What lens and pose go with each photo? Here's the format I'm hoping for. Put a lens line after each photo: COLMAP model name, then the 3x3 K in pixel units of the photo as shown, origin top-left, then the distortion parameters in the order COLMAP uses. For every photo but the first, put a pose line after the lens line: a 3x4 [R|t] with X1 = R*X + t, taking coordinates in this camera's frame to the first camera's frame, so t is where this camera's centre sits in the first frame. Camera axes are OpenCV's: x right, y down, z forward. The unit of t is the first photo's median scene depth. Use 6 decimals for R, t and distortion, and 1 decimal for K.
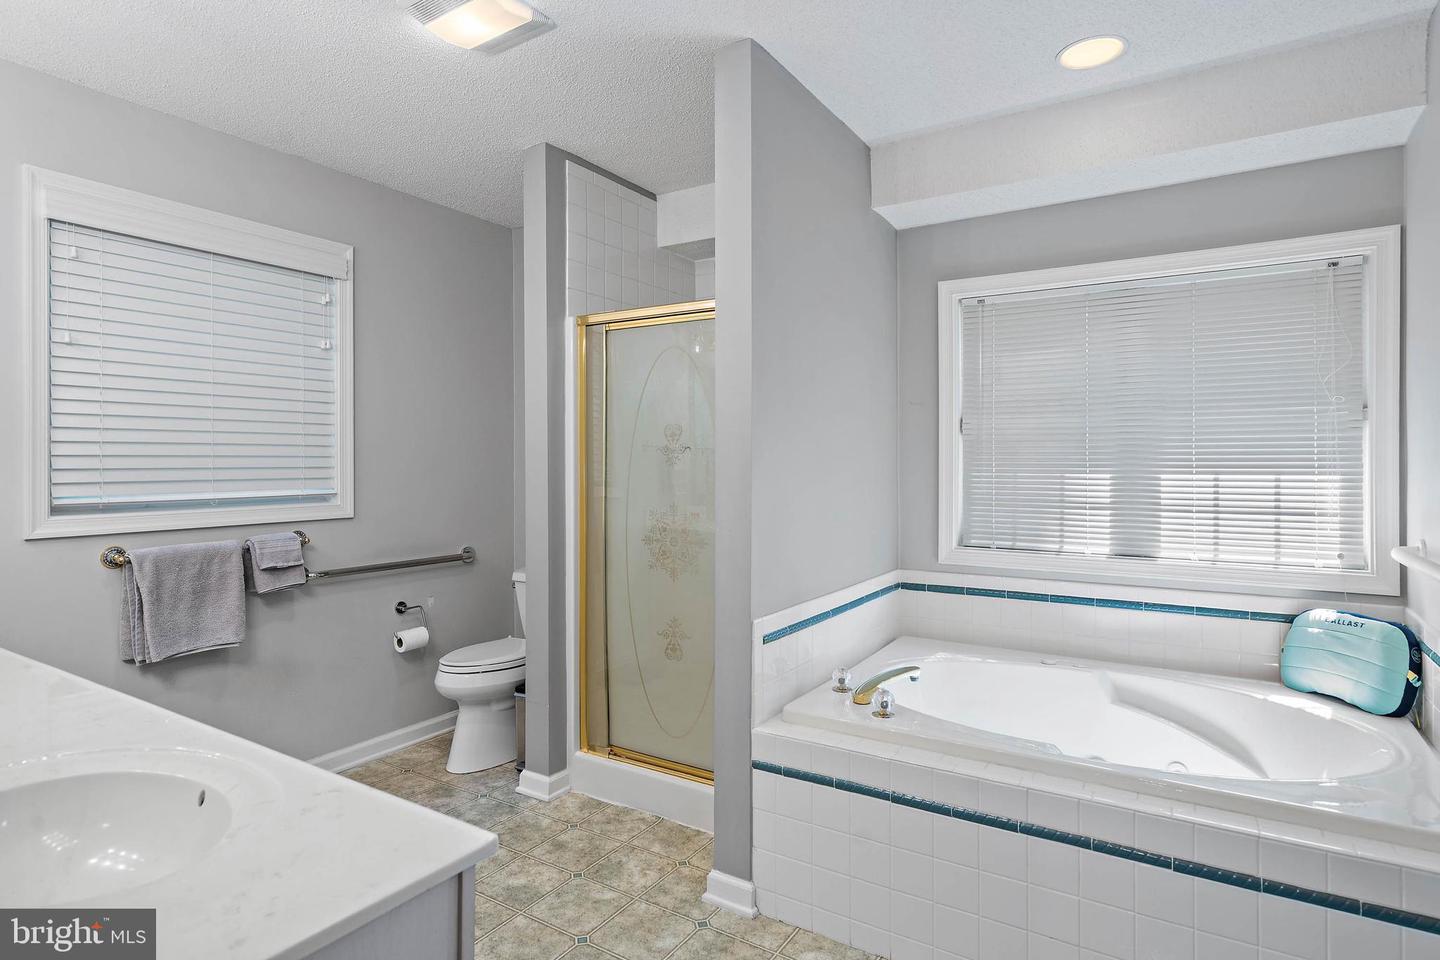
lens RADIAL K [[787.5, 0, 718.7], [0, 787.5, 471.4], [0, 0, 1]] dist [0.005791, 0.002483]
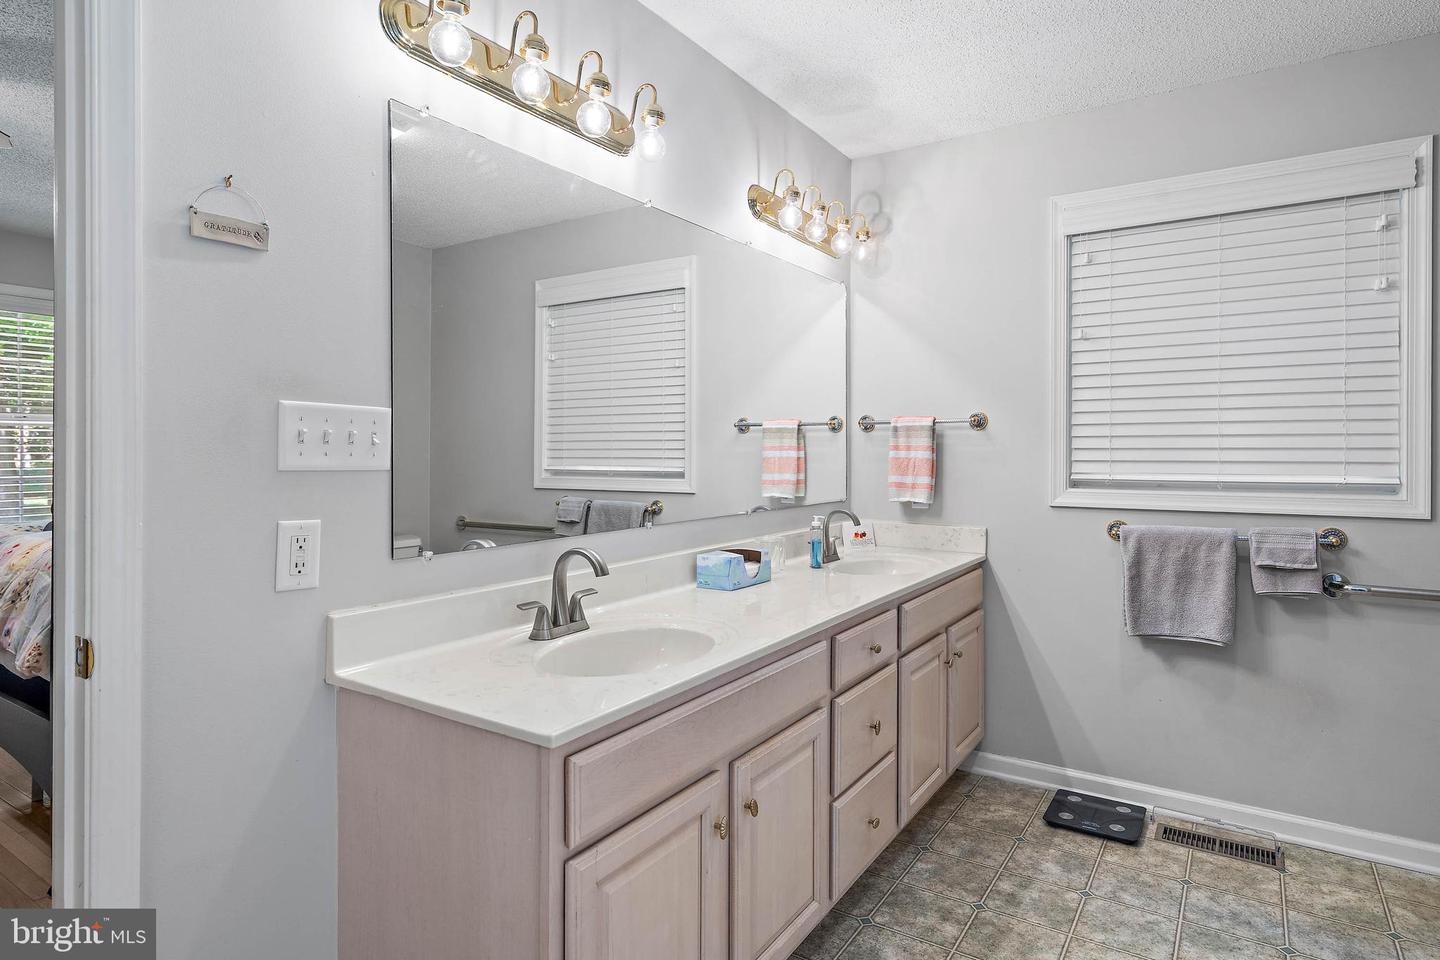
lens RADIAL K [[787.5, 0, 728.0], [0, 787.5, 447.4], [0, 0, 1]] dist [0.005791, 0.002483]
pose [[-0.013276, 0.005285, -0.999898, 0.297675], [-0.007160, 0.999960, 0.005380, -0.005915], [0.999886, 0.007231, -0.013238, 0.449566]]
